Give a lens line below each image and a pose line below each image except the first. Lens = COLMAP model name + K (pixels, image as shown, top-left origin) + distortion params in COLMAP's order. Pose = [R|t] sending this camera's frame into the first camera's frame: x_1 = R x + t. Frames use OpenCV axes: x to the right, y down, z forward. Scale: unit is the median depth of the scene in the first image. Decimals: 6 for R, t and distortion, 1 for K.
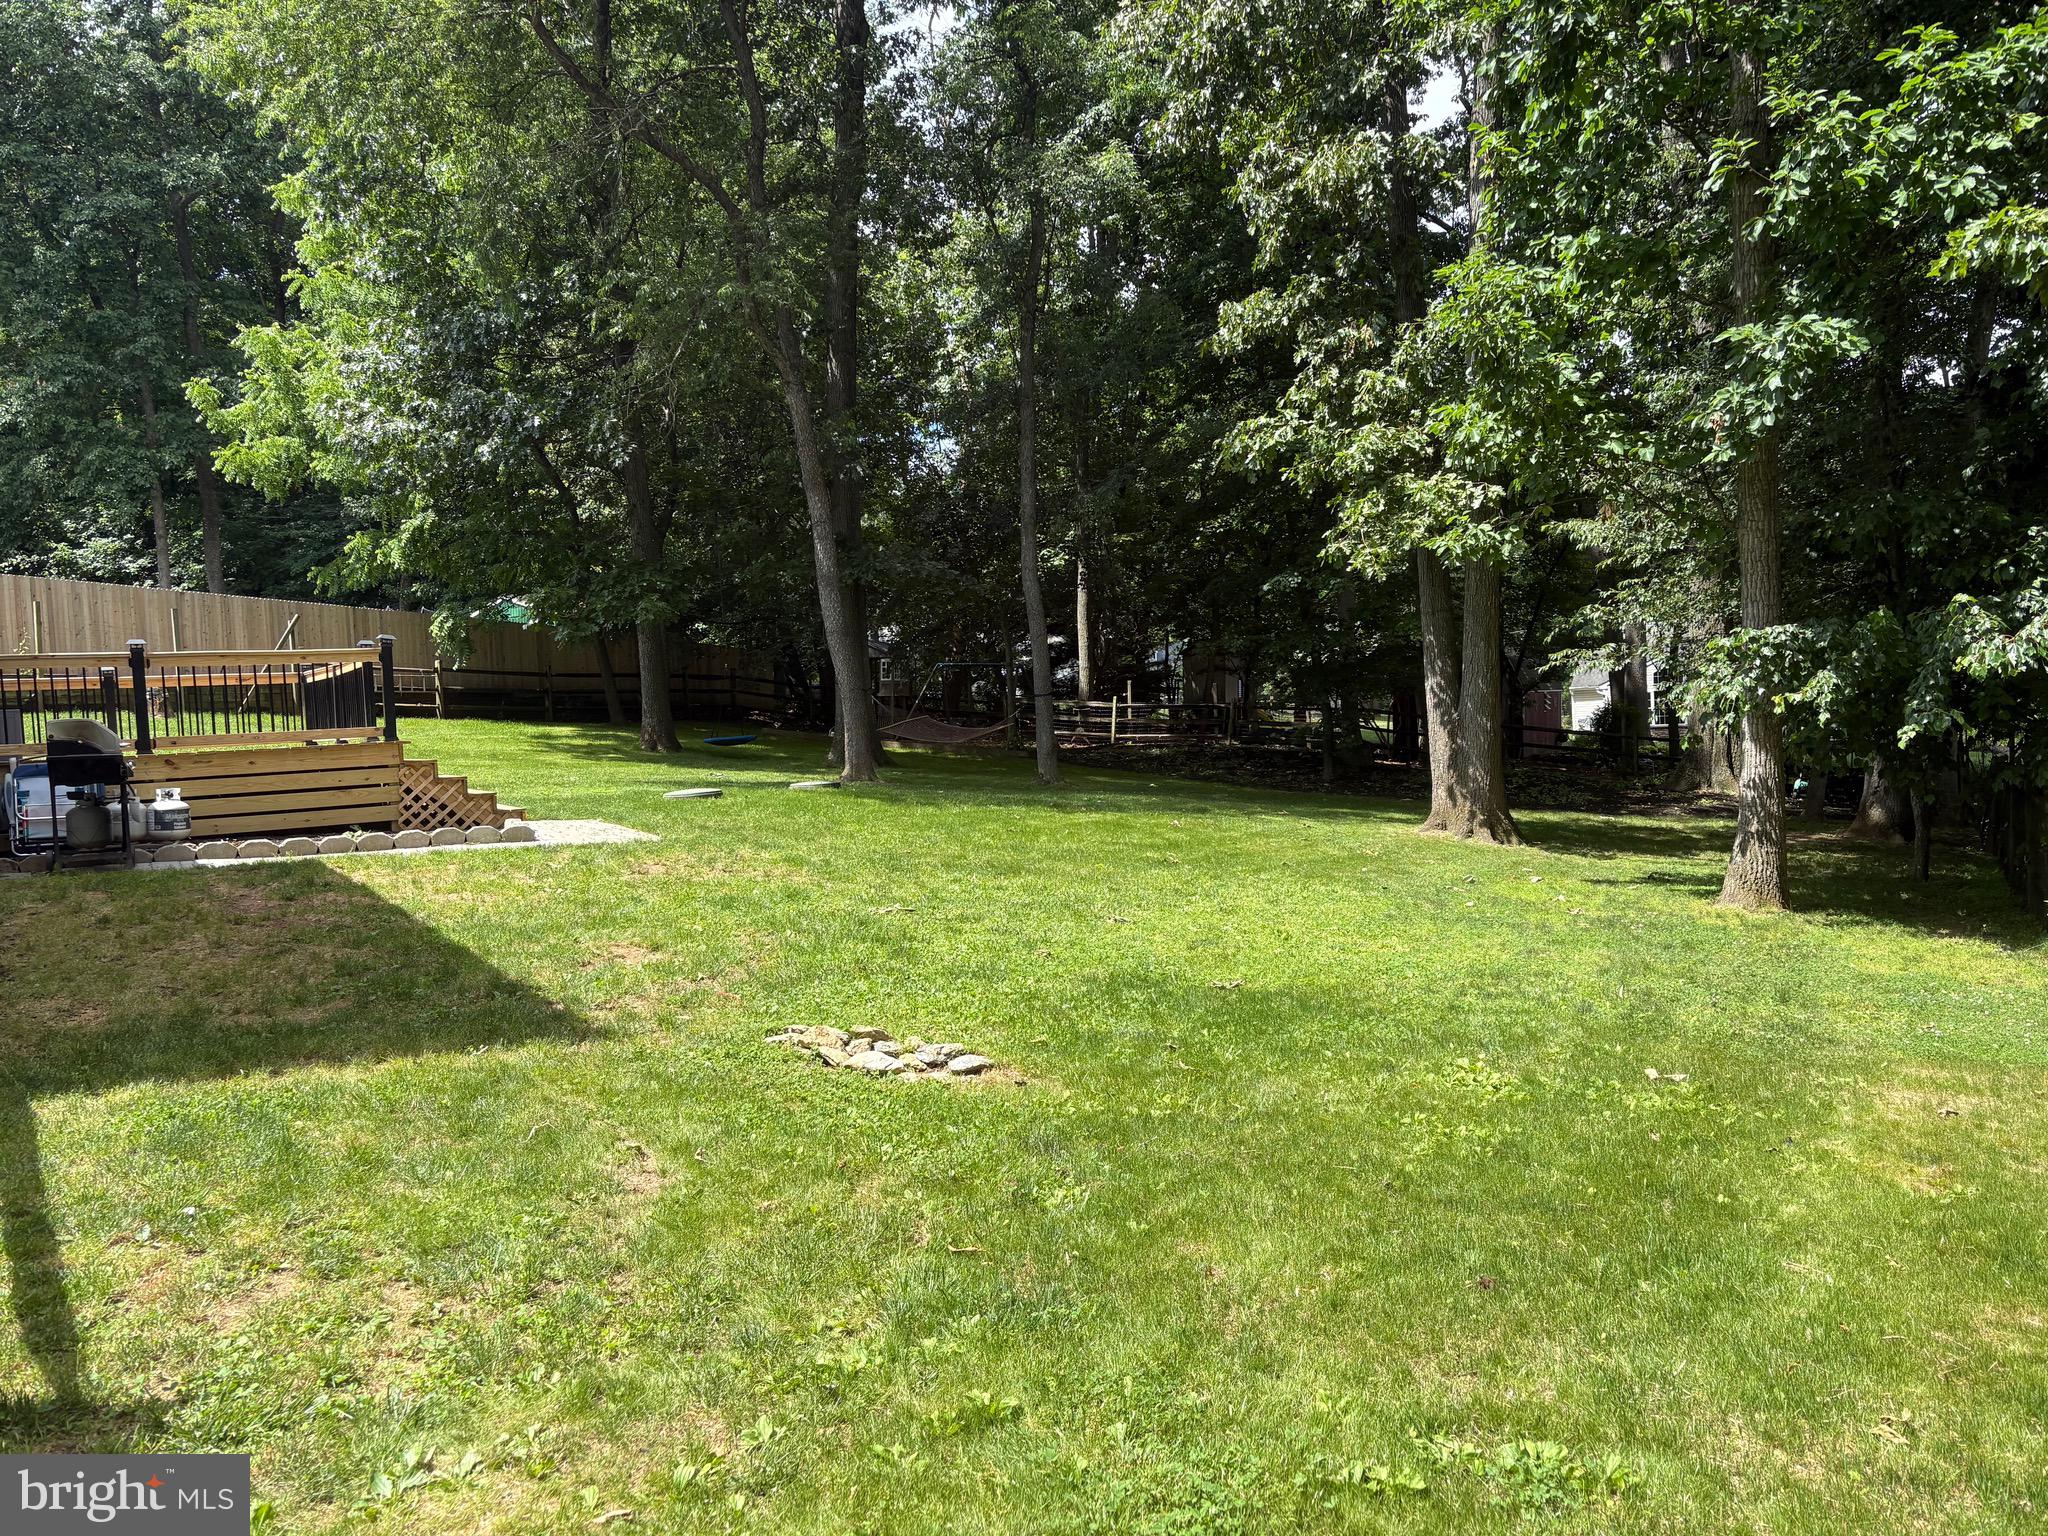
lens RADIAL K [[1538.6, 0, 1024.0], [0, 1538.6, 768.0], [0, 0, 1]] dist [0.050956, -0.057676]
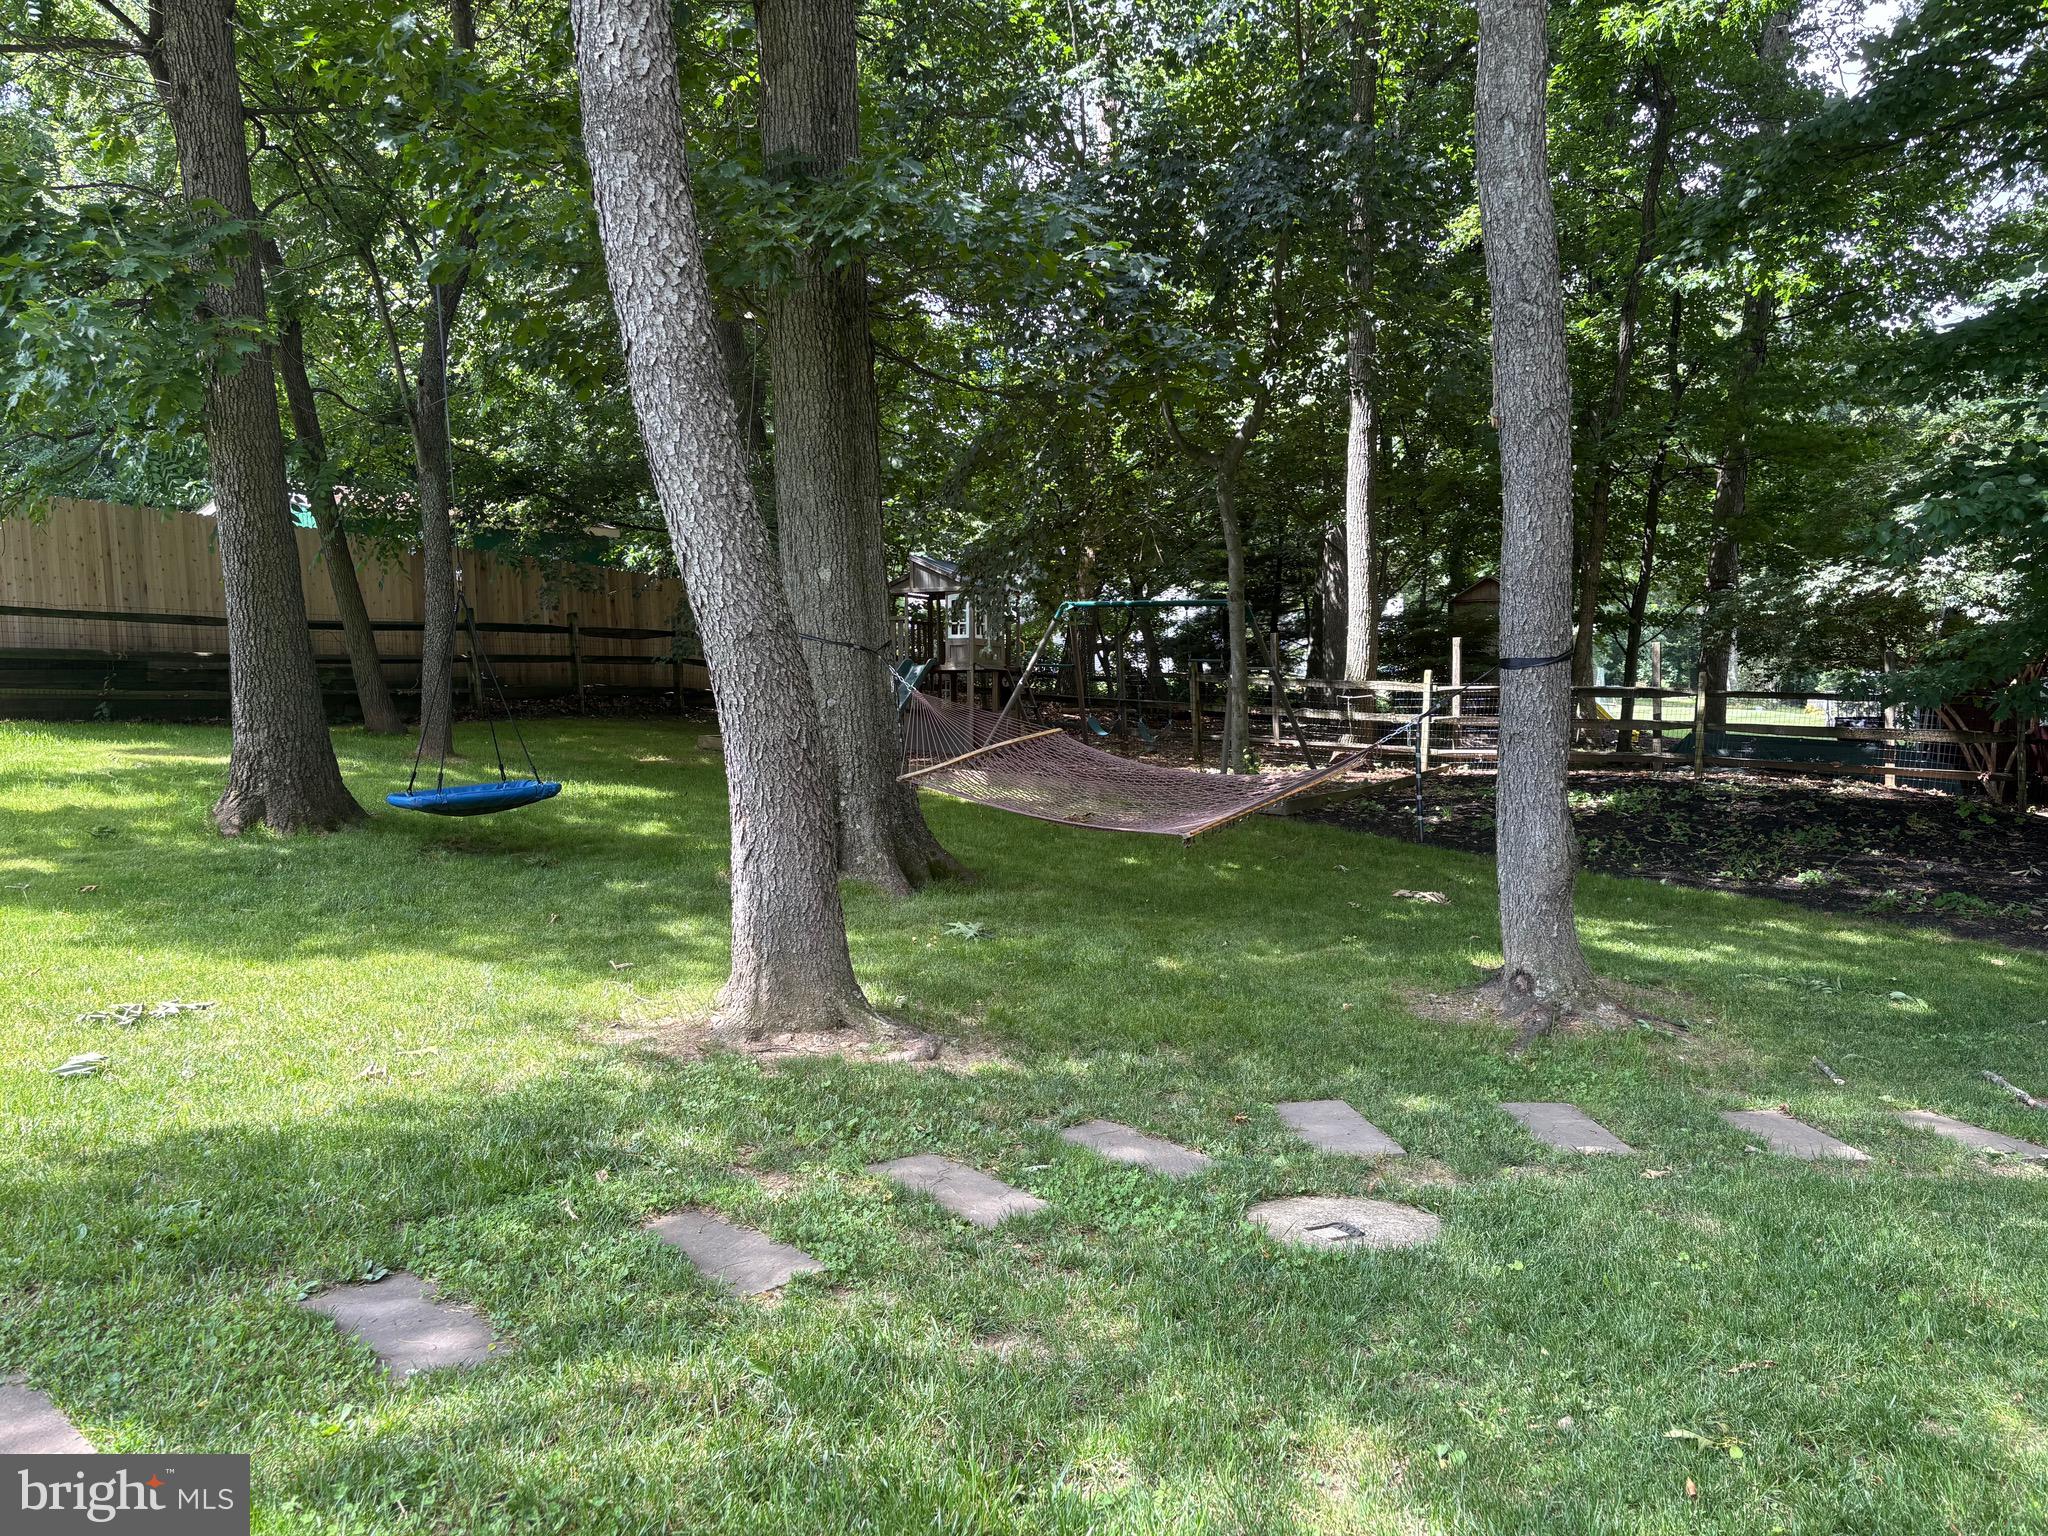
lens RADIAL K [[1538.6, 0, 1024.0], [0, 1538.6, 768.0], [0, 0, 1]] dist [0.050956, -0.057676]
pose [[0.997929, 0.004680, -0.064157, -0.035387], [-0.004279, 0.999970, 0.006388, -0.018642], [0.064185, -0.006100, 0.997919, 0.513196]]
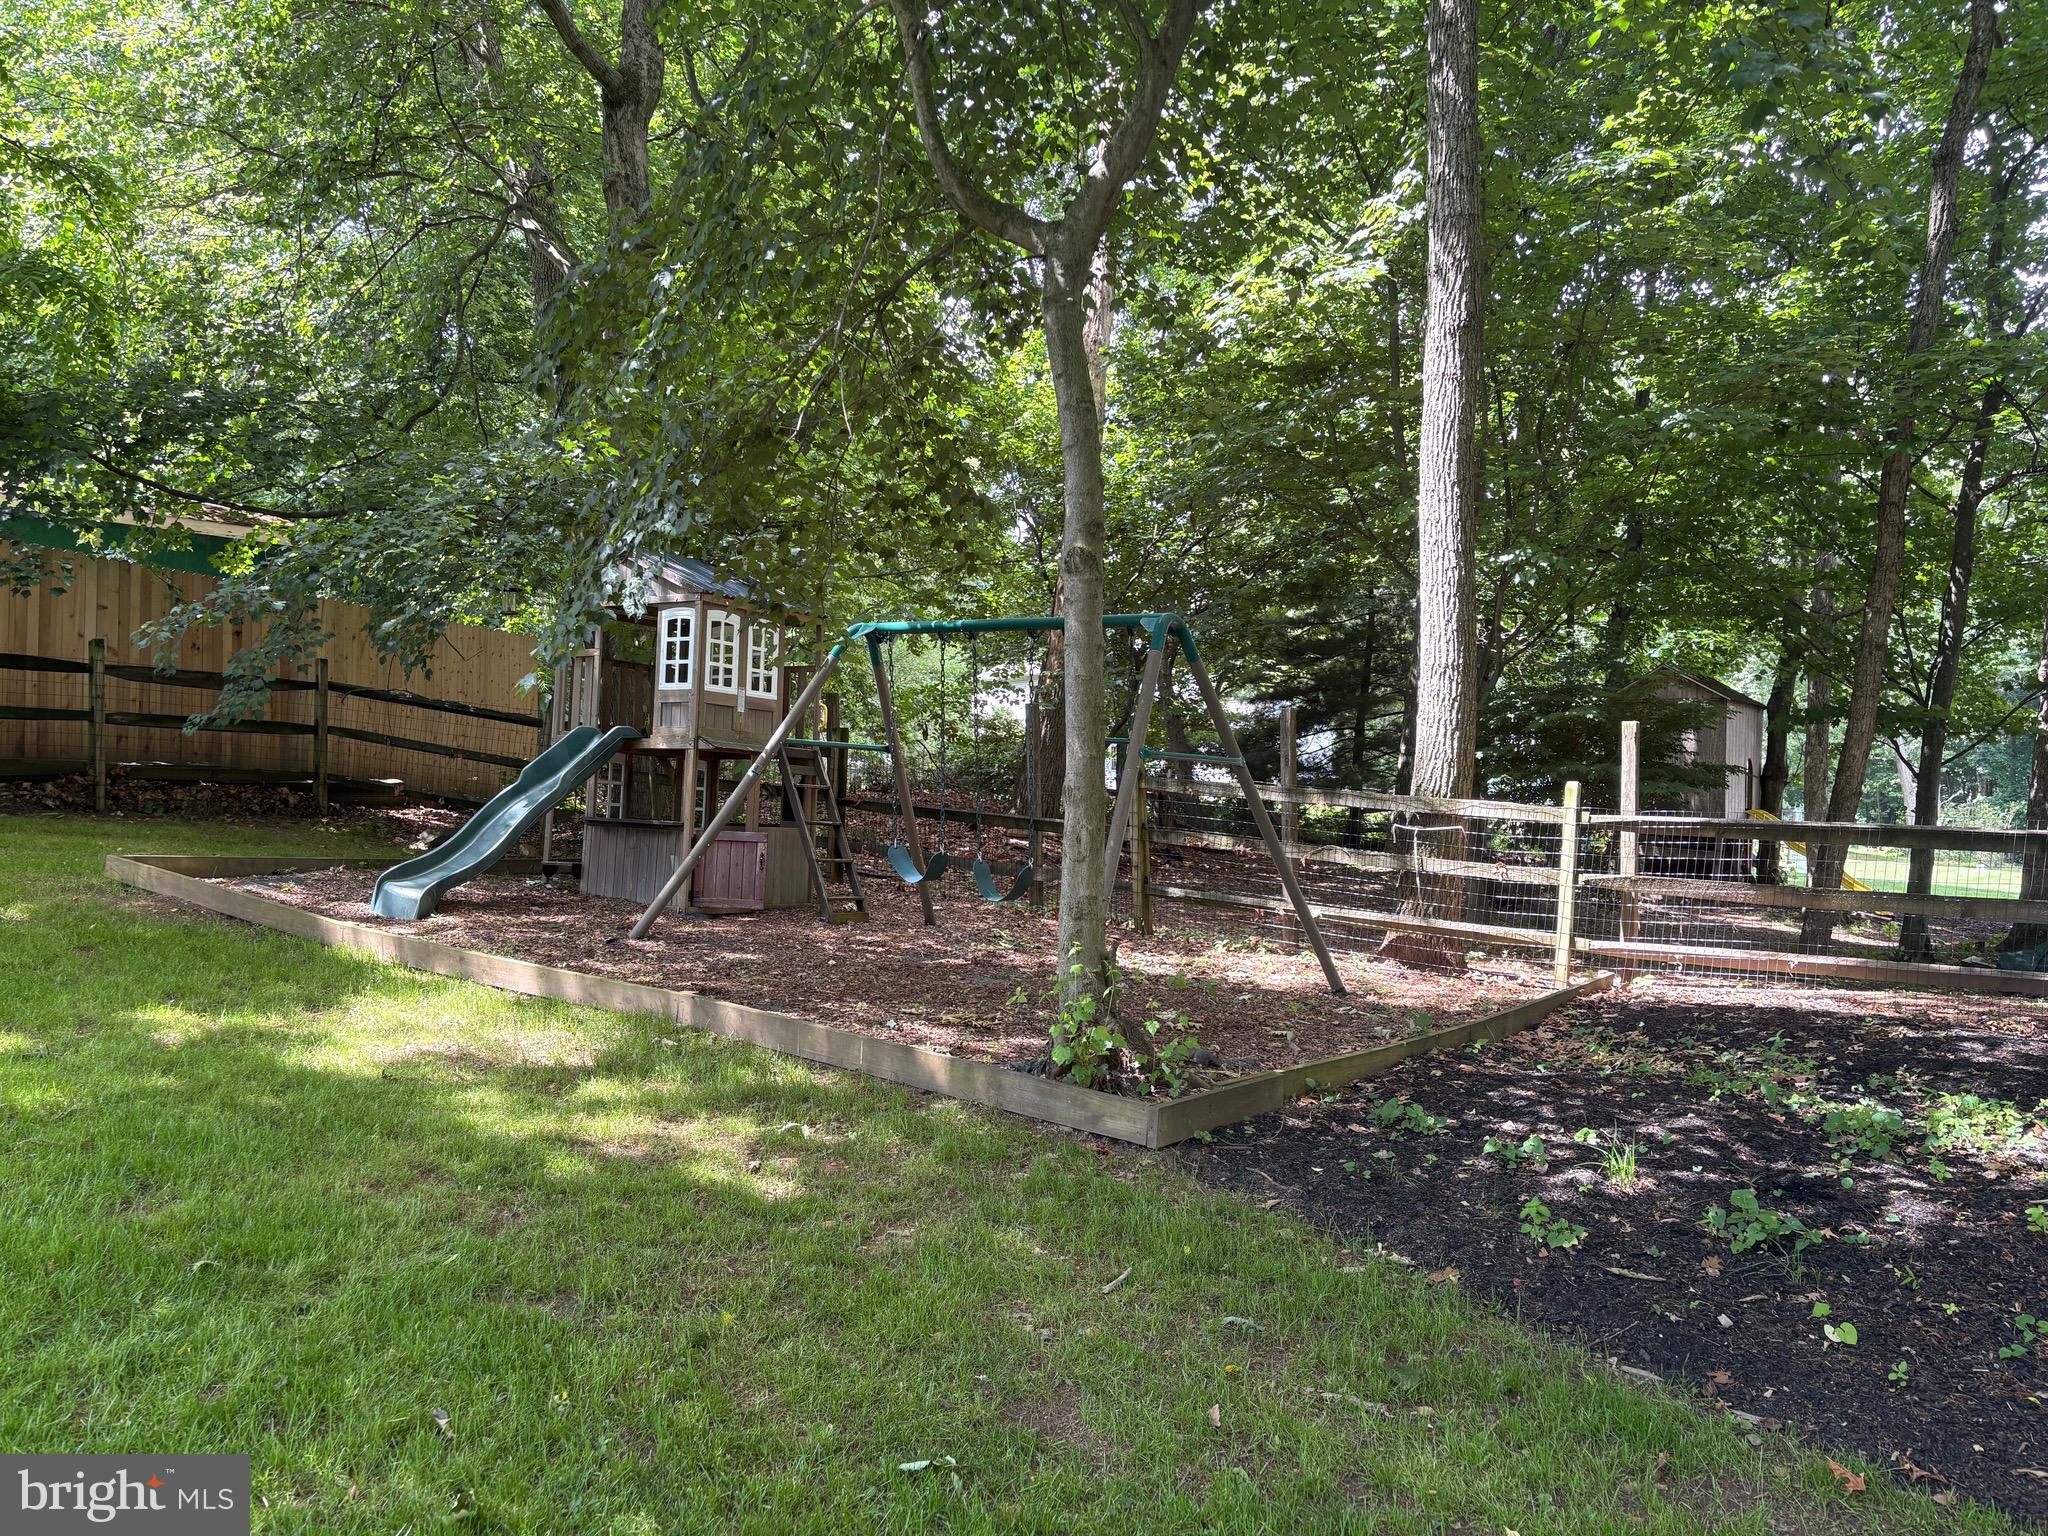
lens RADIAL K [[1473.9, 0, 1024.2], [0, 1473.9, 748.5], [0, 0, 1]] dist [0.003082, 0.000263]
pose [[0.986184, 0.032895, -0.162357, 0.010944], [-0.046545, 0.995627, -0.080999, -0.028773], [0.158983, 0.087437, 0.983402, 0.755725]]
